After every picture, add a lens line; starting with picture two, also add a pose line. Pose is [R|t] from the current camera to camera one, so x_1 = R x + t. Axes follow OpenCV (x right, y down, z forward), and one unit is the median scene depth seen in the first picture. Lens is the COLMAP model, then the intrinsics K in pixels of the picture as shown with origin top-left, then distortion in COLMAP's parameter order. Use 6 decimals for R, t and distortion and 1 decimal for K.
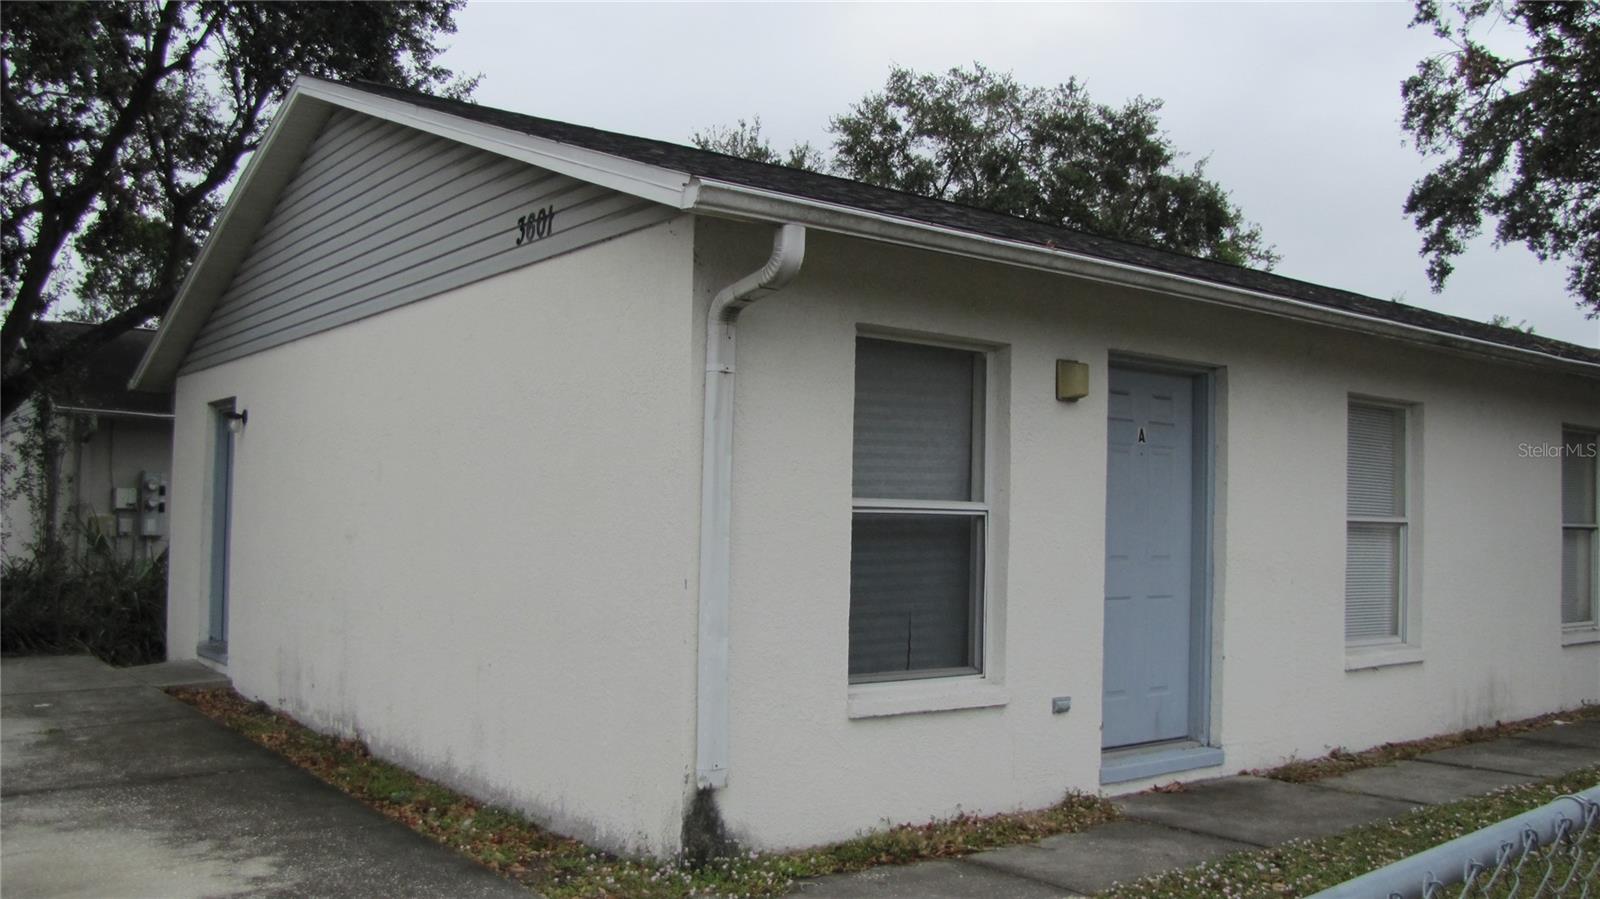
lens RADIAL K [[1416.1, 0, 800.0], [0, 1416.1, 449.5], [0, 0, 1]] dist [-0.185826, 0.160132]
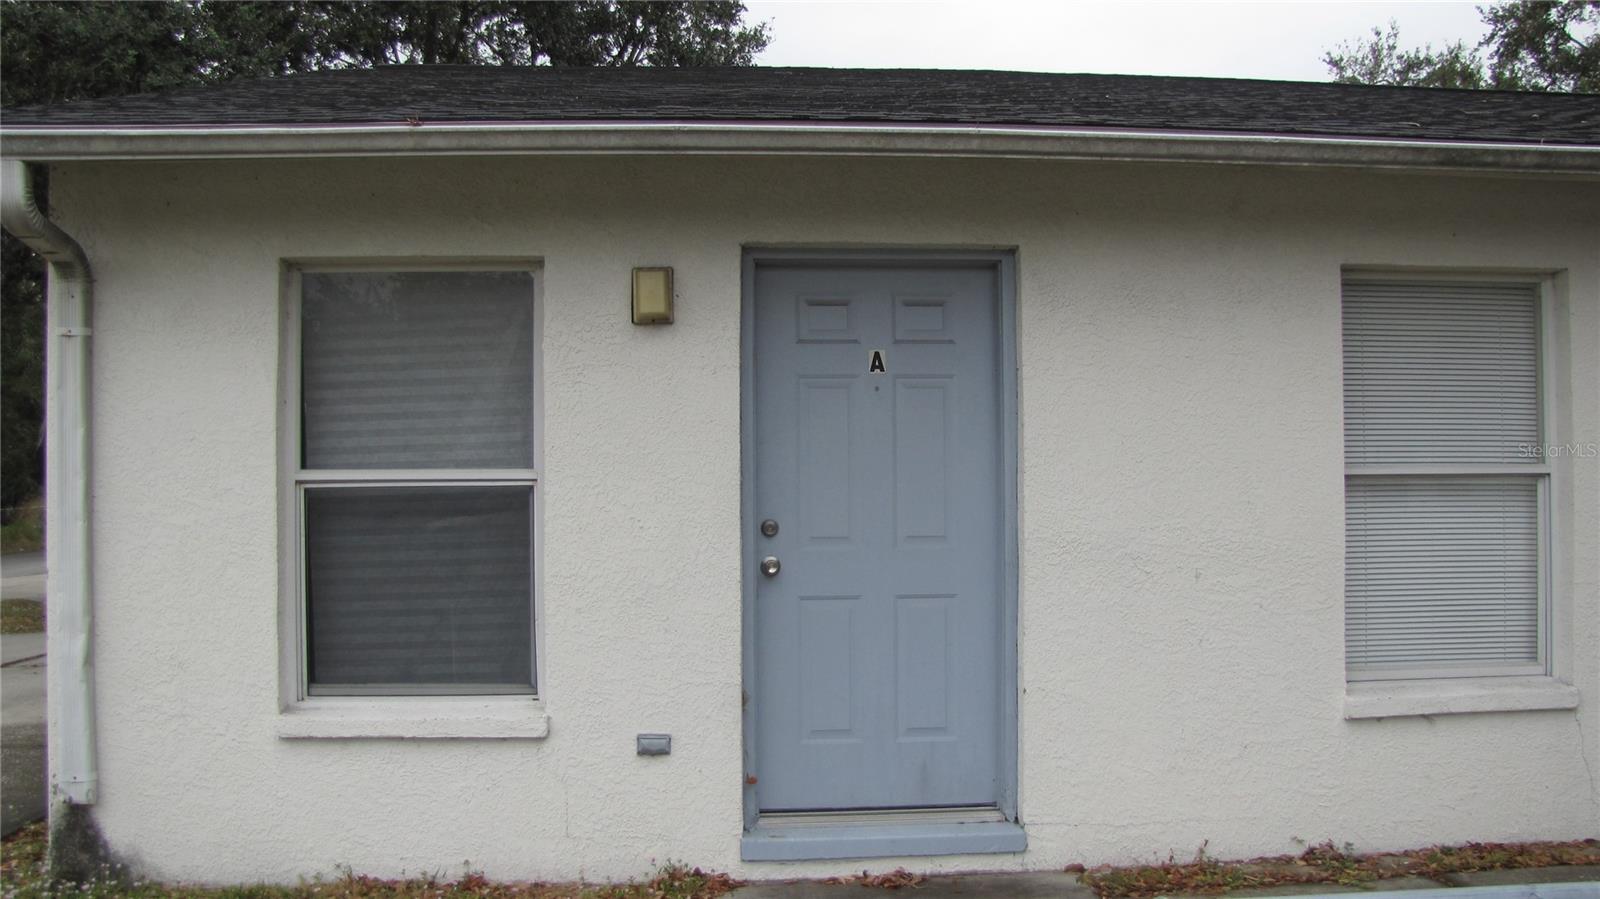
lens RADIAL K [[1416.1, 0, 800.0], [0, 1416.1, 449.5], [0, 0, 1]] dist [-0.185826, 0.160132]
pose [[0.834602, -0.041019, -0.549324, 0.654257], [0.053058, 0.998573, 0.006048, 0.029659], [0.548292, -0.034193, 0.835587, 0.440144]]
